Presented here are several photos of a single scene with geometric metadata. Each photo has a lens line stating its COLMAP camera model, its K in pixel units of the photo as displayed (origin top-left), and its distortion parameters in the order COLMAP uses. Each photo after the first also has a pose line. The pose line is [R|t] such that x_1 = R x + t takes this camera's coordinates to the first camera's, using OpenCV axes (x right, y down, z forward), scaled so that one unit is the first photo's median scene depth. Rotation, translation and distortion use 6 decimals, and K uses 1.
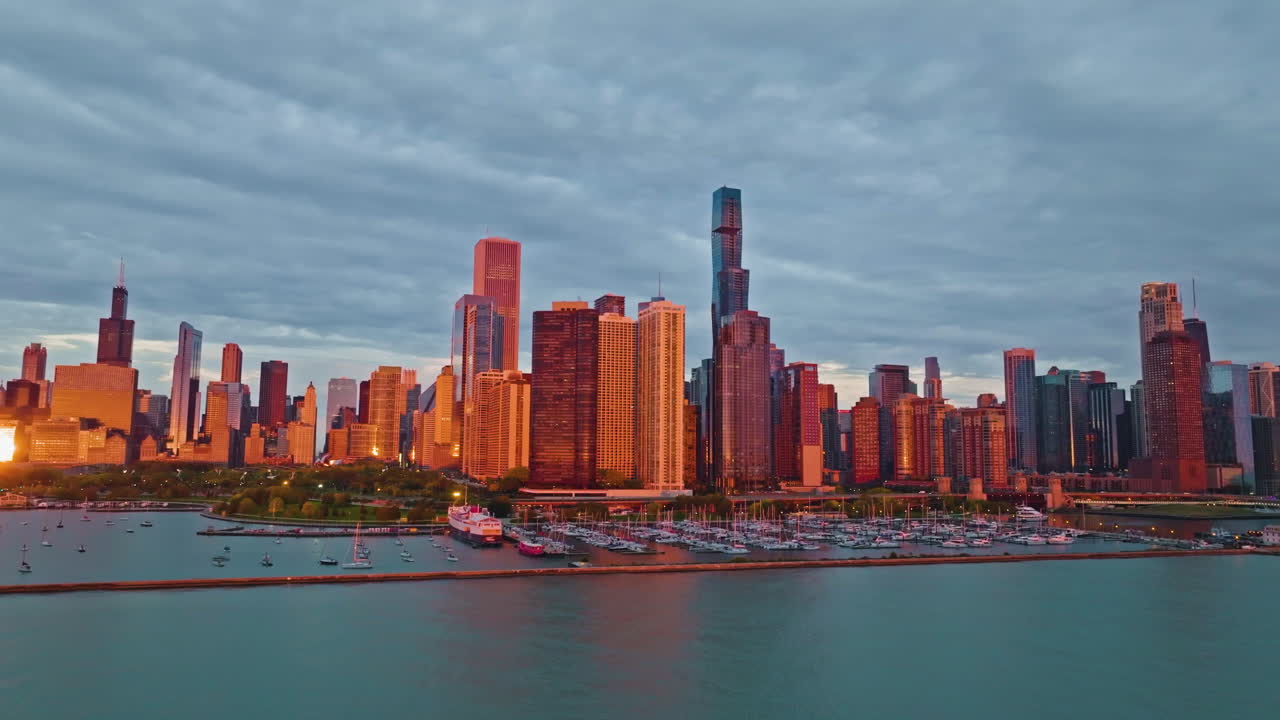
lens RADIAL K [[935.7, 0, 637.4], [0, 935.7, 325.1], [0, 0, 1]] dist [0.002833, 0.002322]
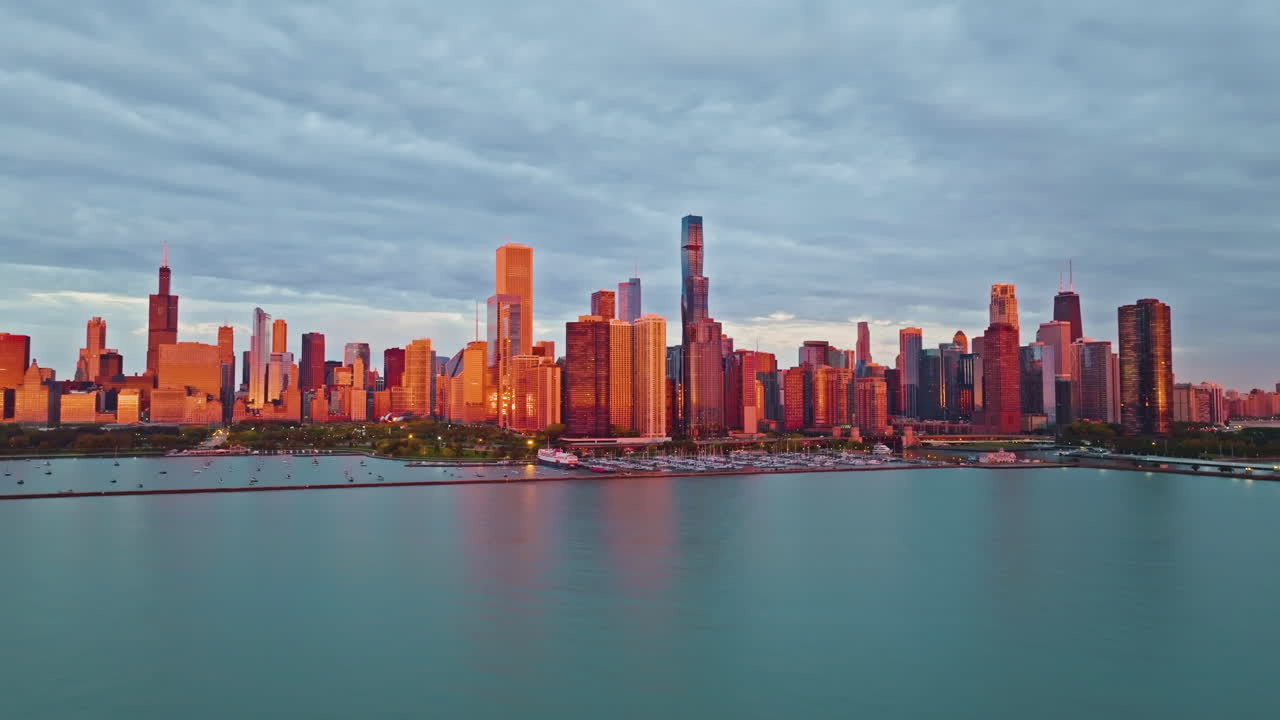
lens RADIAL K [[946.8, 0, 634.4], [0, 946.8, 345.7], [0, 0, 1]] dist [-0.001928, 0.007536]
pose [[0.999219, -0.009318, 0.038407, -0.048275], [0.006173, 0.996680, 0.081190, -0.081252], [-0.039036, -0.080890, 0.995958, -0.432496]]
